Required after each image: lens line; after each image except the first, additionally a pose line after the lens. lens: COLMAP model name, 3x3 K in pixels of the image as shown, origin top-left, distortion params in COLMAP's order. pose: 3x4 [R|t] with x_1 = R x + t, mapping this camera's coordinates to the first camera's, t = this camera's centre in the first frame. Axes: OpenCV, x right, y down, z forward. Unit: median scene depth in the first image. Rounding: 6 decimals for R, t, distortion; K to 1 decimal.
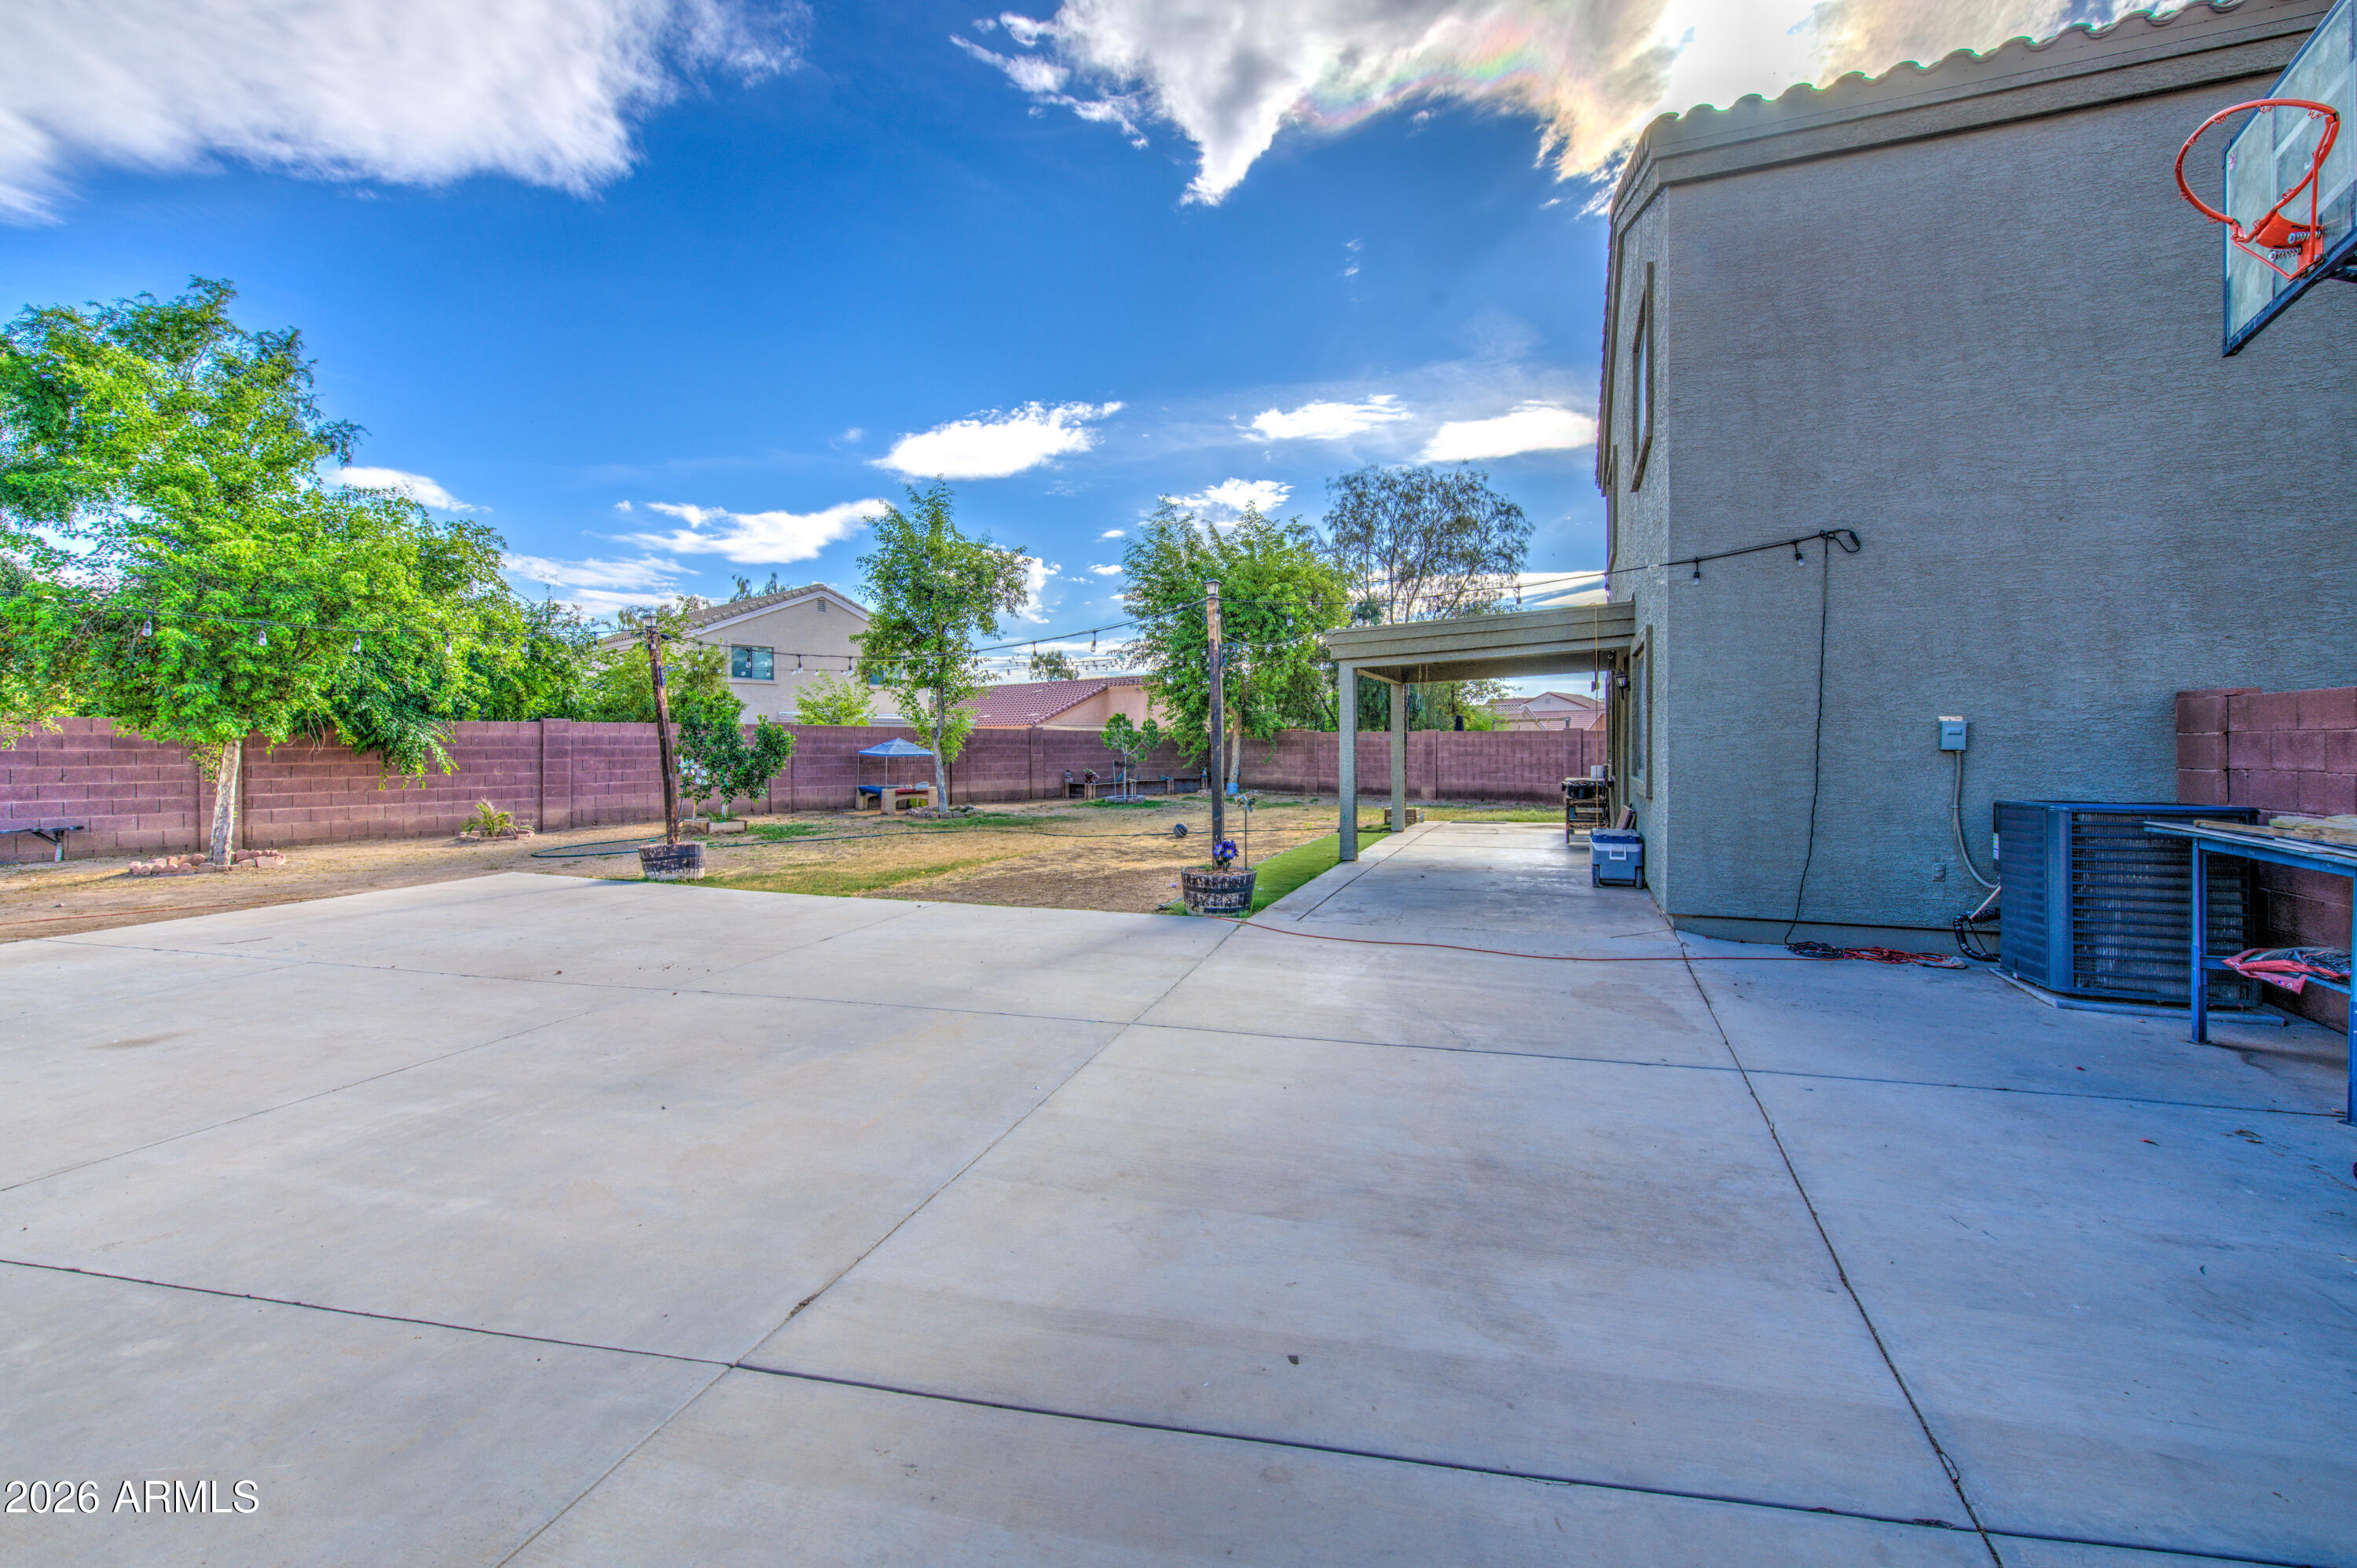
lens RADIAL K [[963.1, 0, 1190.1], [0, 963.1, 760.2], [0, 0, 1]] dist [0.001309, 0.000013]
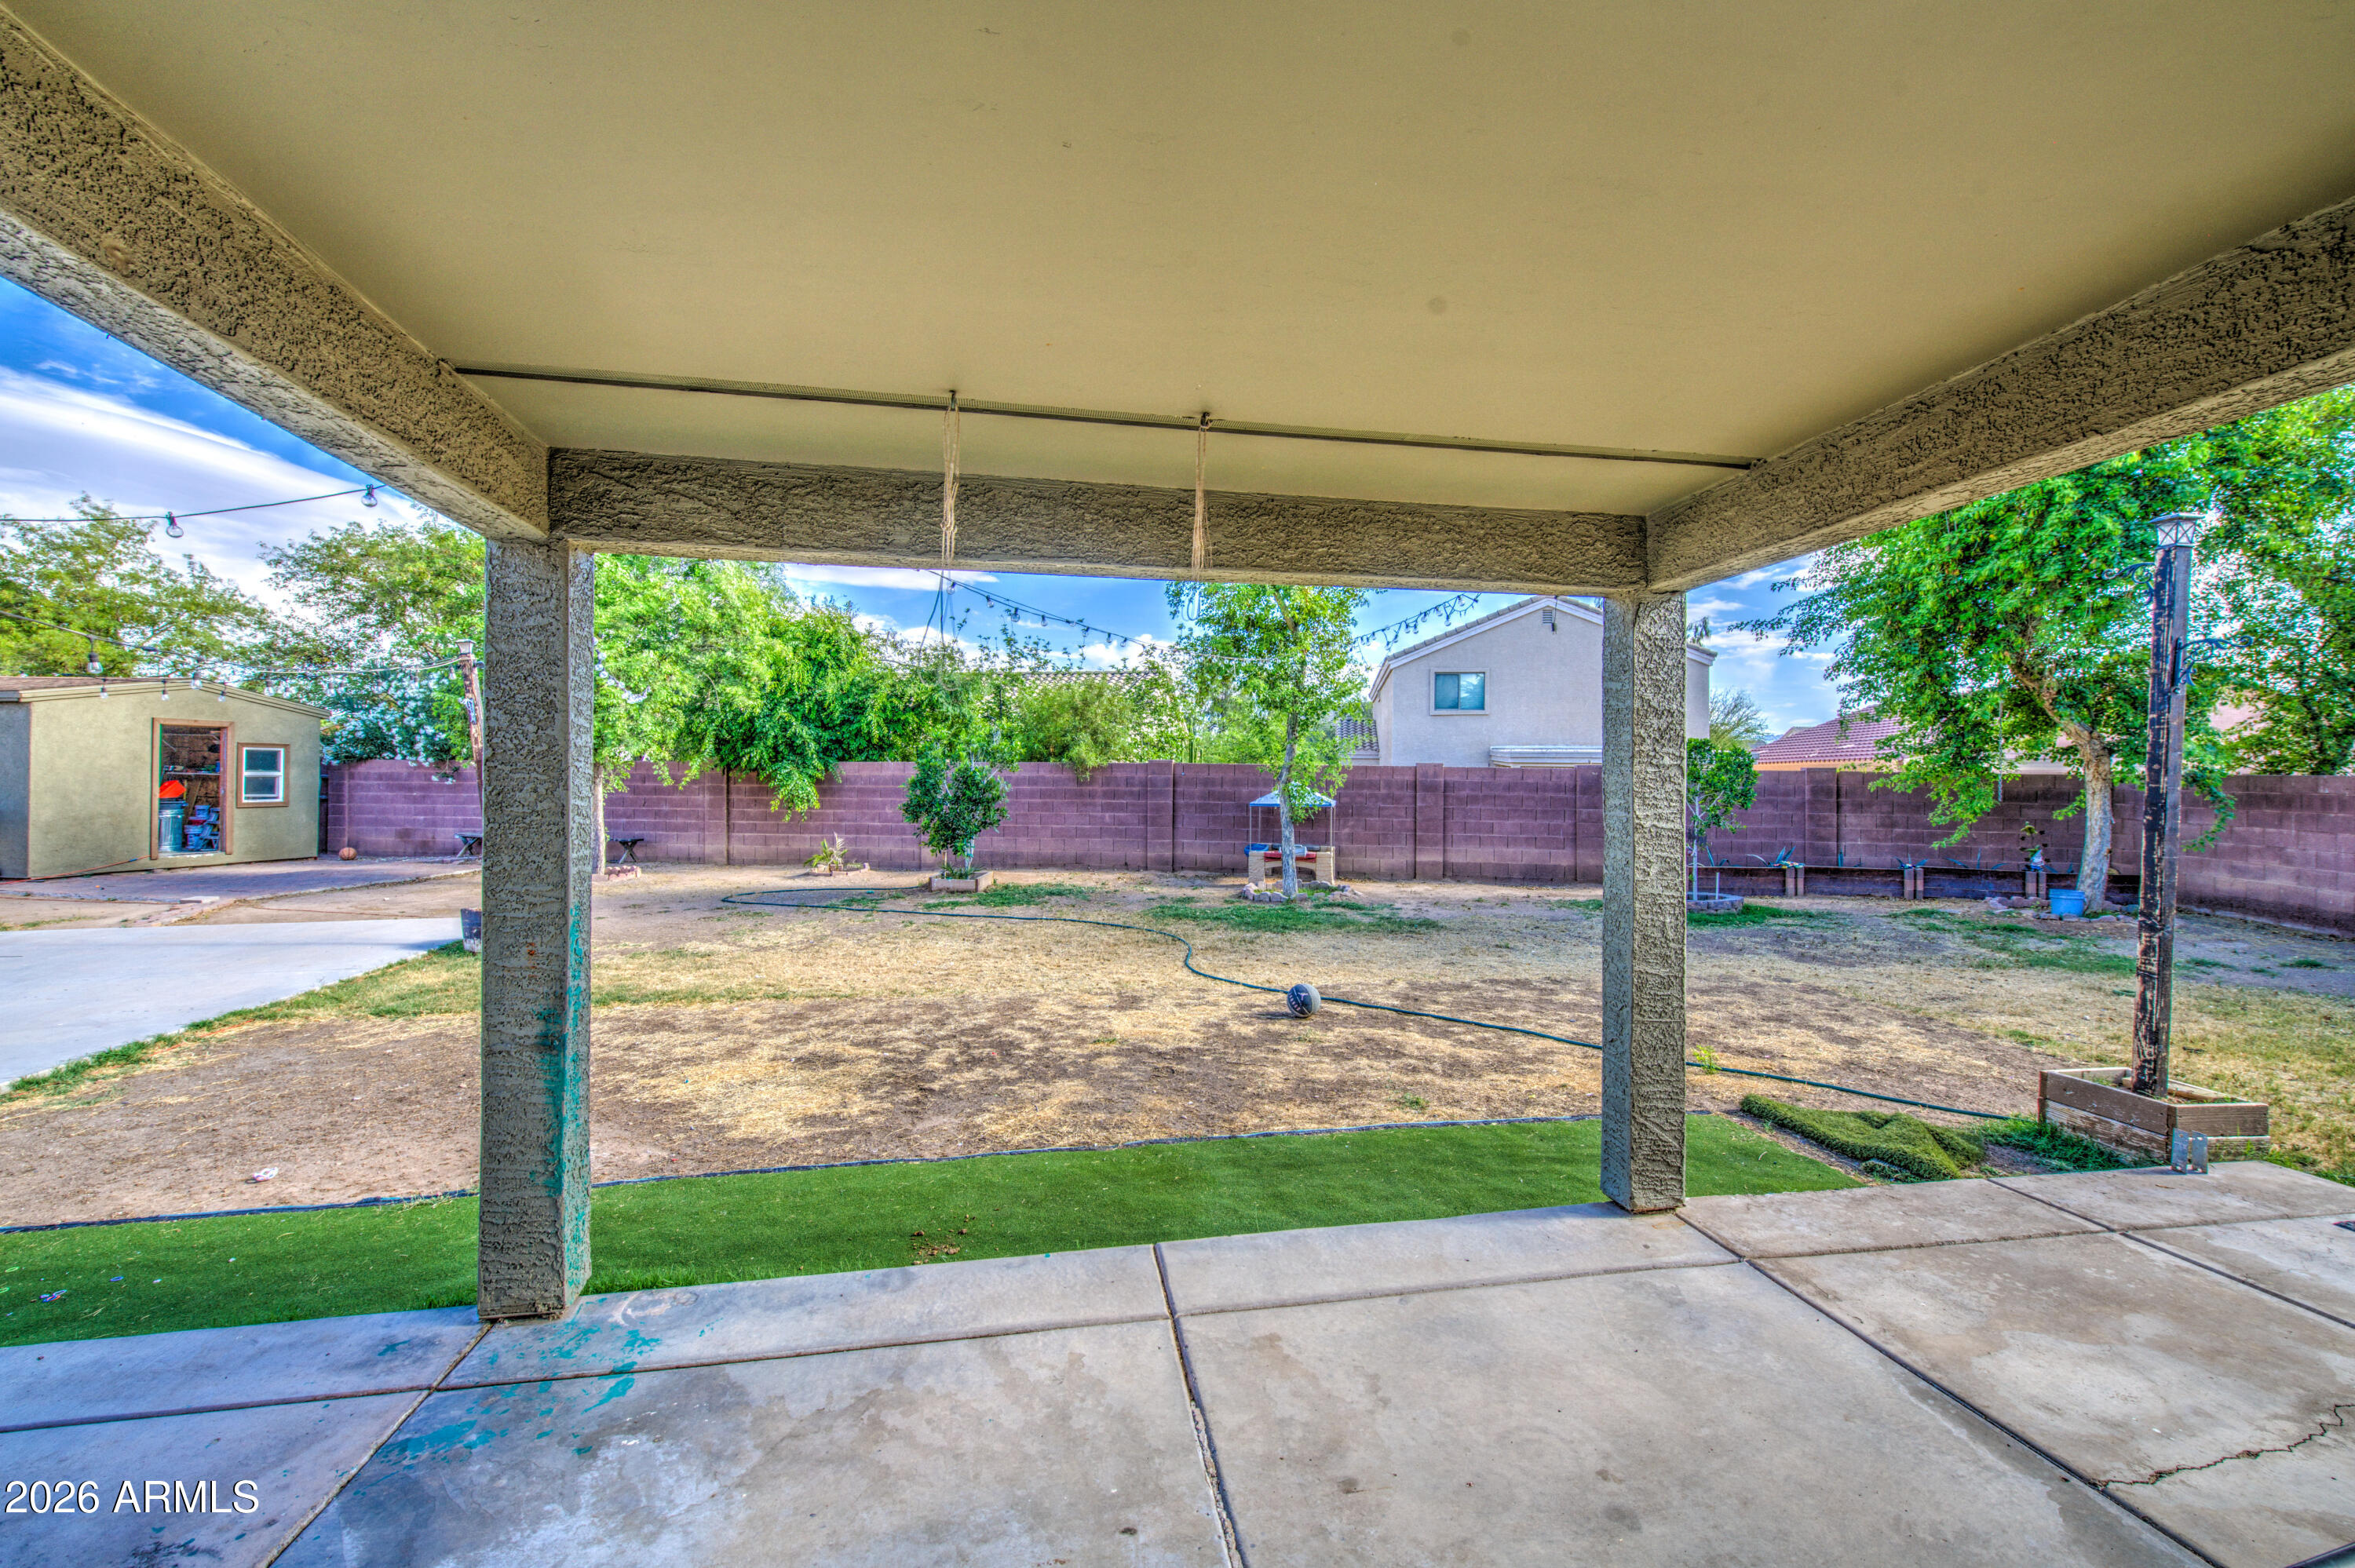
lens RADIAL K [[939.3, 0, 1195.4], [0, 939.3, 772.9], [0, 0, 1]] dist [-0.001089, -0.000618]
pose [[0.525799, 0.005921, -0.850588, 0.271281], [-0.024327, 0.999671, -0.008079, -0.022577], [0.850261, 0.024940, 0.525771, 0.594787]]
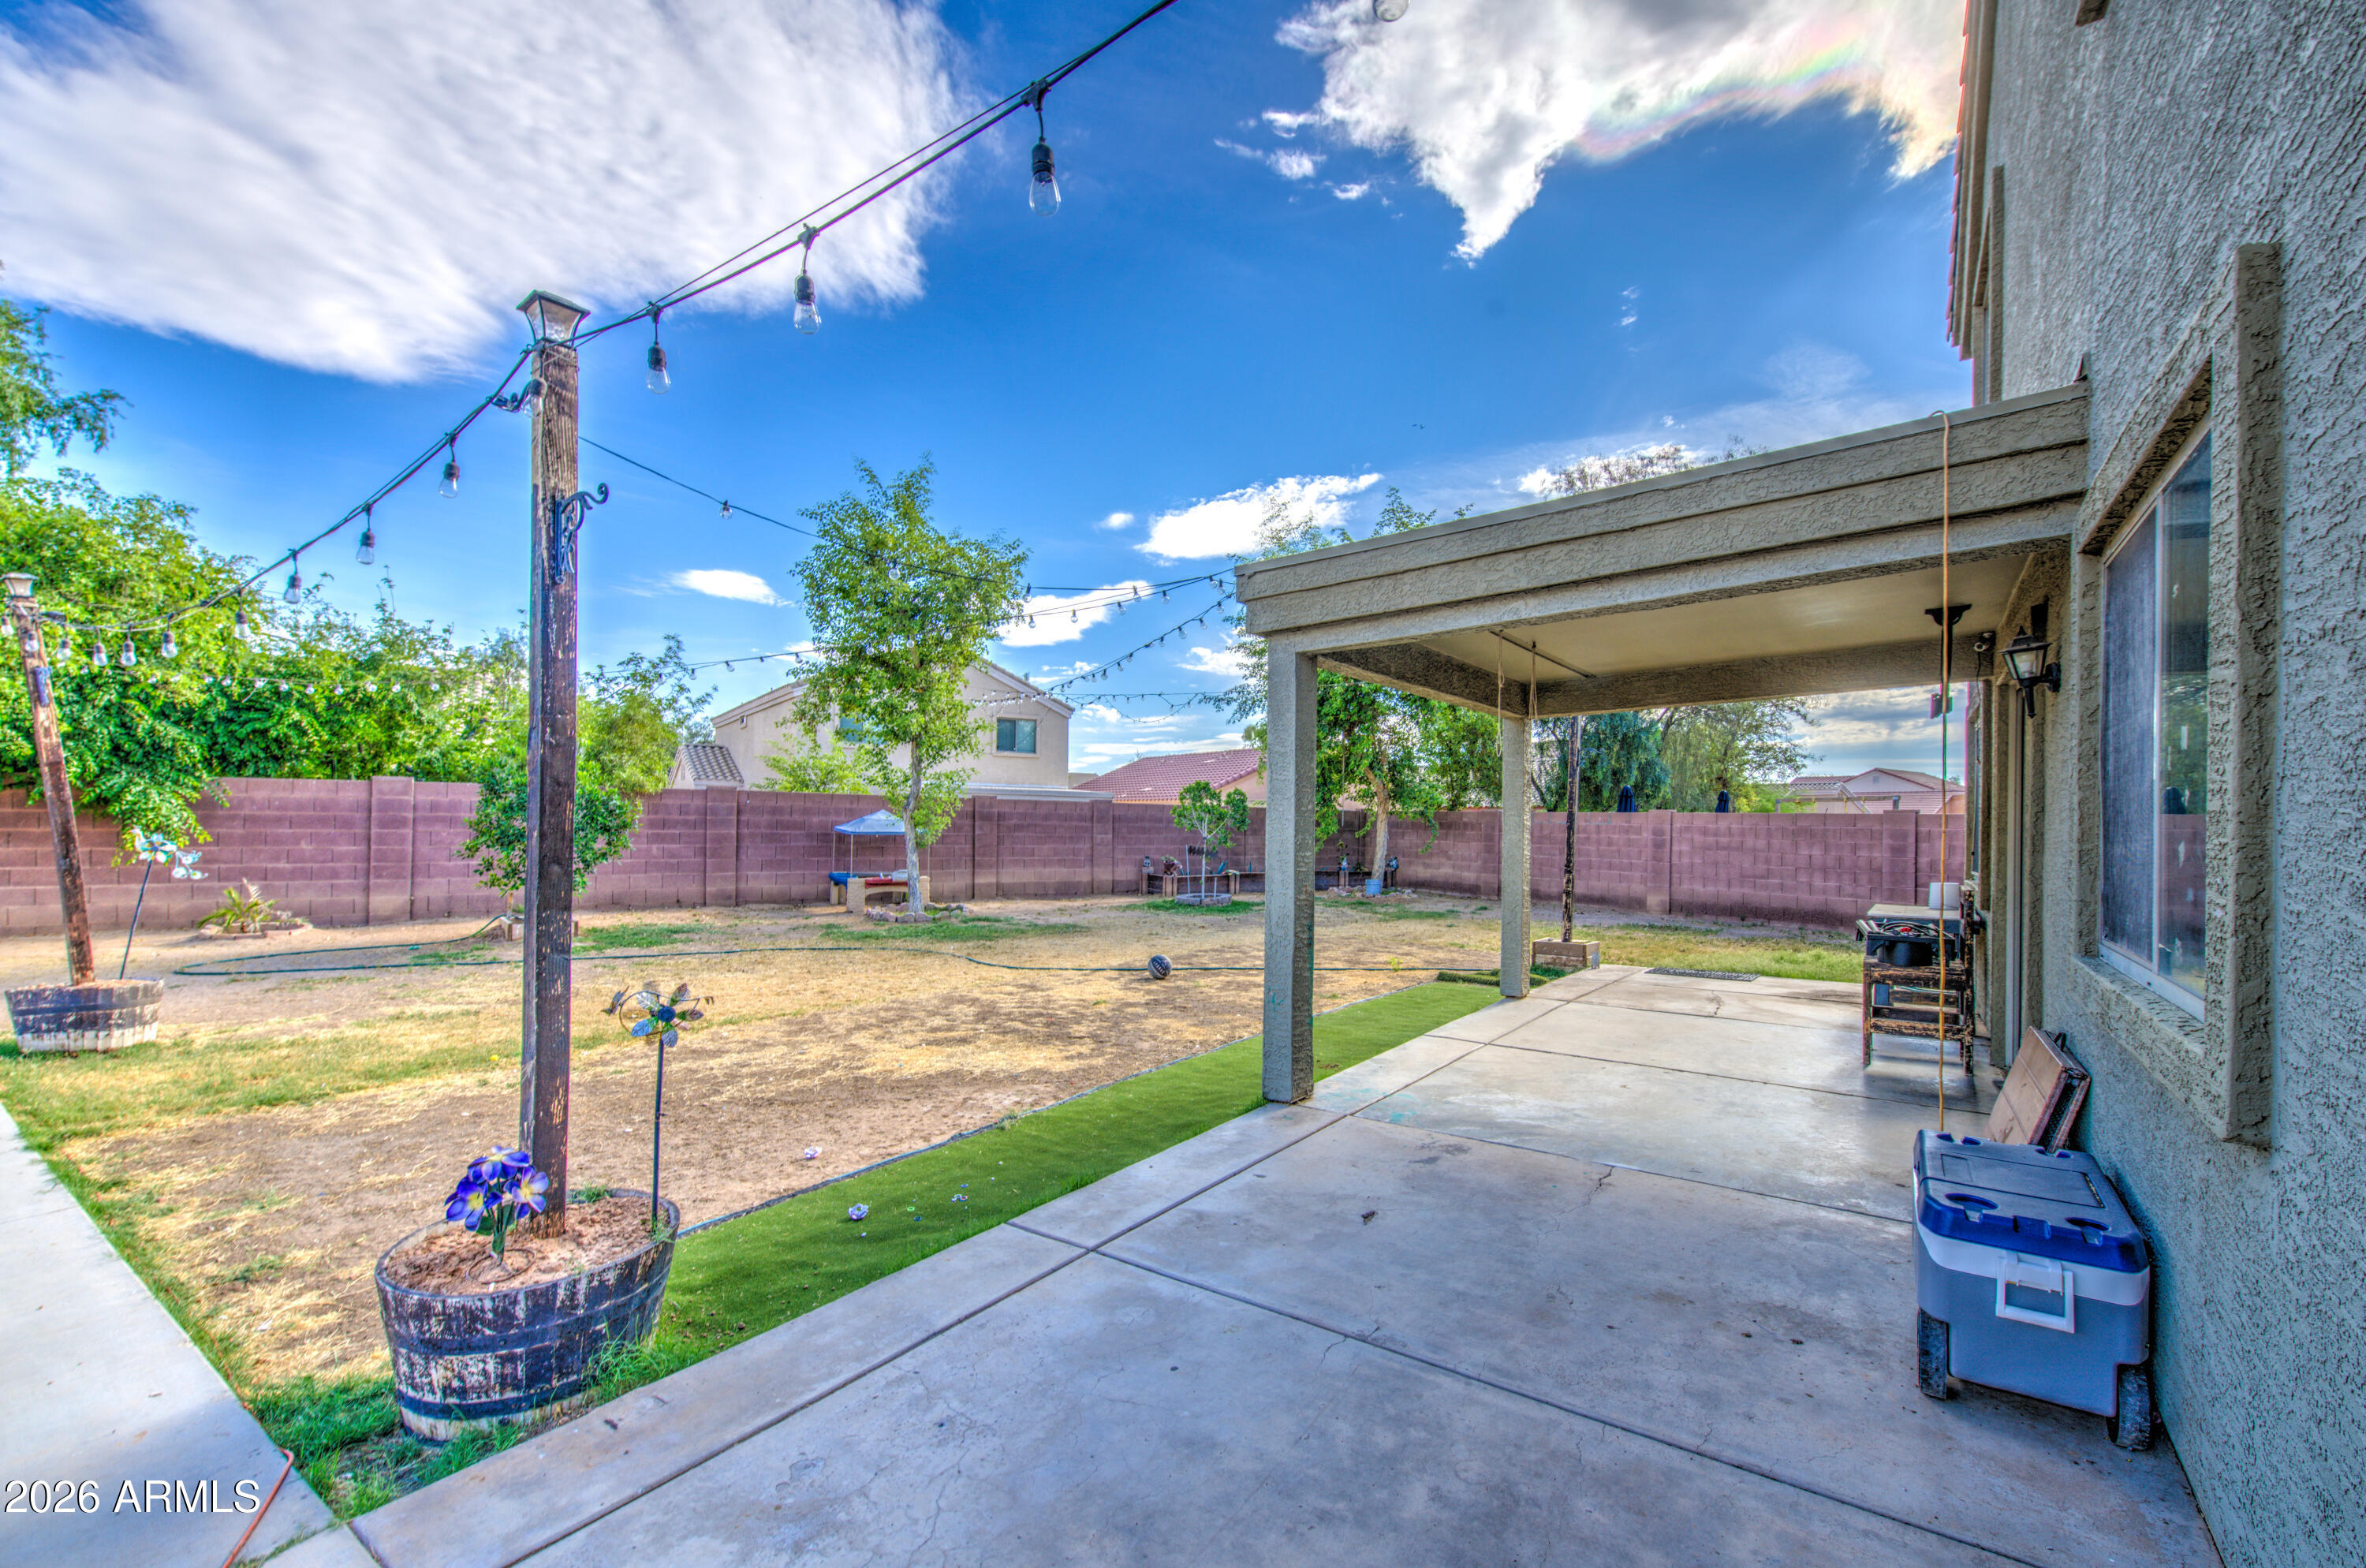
lens RADIAL K [[1018.6, 0, 1197.9], [0, 1018.6, 773.8], [0, 0, 1]] dist [-0.000525, -0.000438]
pose [[0.972693, 0.006184, -0.232013, 0.126981], [-0.021230, 0.997825, -0.062406, -0.007069], [0.231123, 0.065628, 0.970709, 0.296329]]
